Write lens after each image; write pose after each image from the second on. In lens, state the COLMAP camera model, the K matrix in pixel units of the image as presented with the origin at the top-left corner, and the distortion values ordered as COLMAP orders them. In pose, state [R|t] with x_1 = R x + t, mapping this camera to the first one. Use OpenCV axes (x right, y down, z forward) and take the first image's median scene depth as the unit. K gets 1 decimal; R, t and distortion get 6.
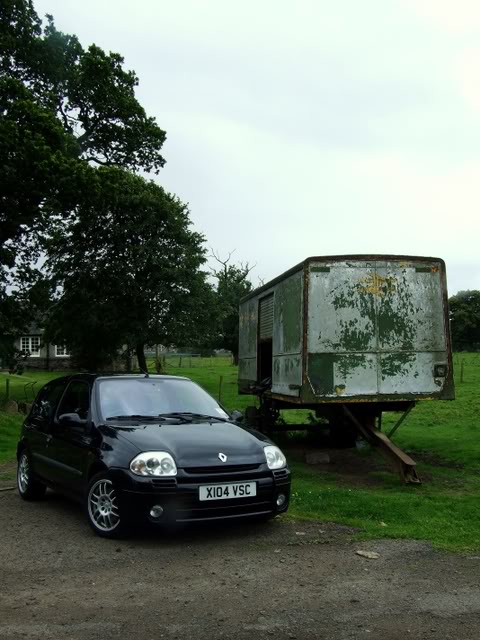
lens RADIAL K [[792.4, 0, 240.0], [0, 792.4, 320.0], [0, 0, 1]] dist [-0.119216, -0.007108]
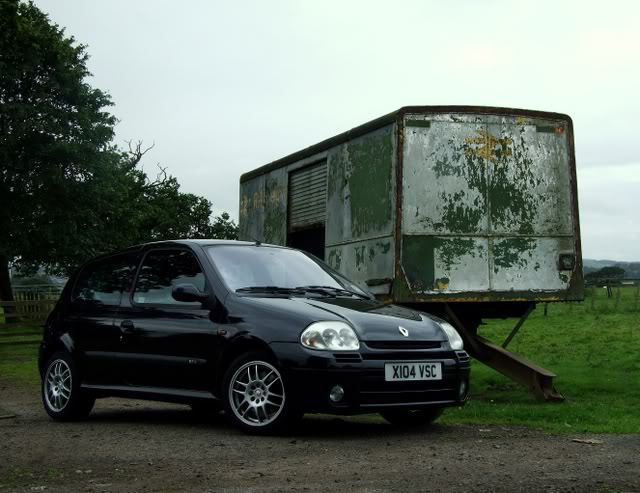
lens RADIAL K [[1266.8, 0, 320.0], [0, 1266.8, 246.5], [0, 0, 1]] dist [-0.155601, -0.079477]
pose [[0.981813, 0.012851, 0.189416, -0.212255], [-0.012996, 0.999915, -0.000474, 0.053524], [-0.189406, -0.001996, 0.981897, -0.153203]]
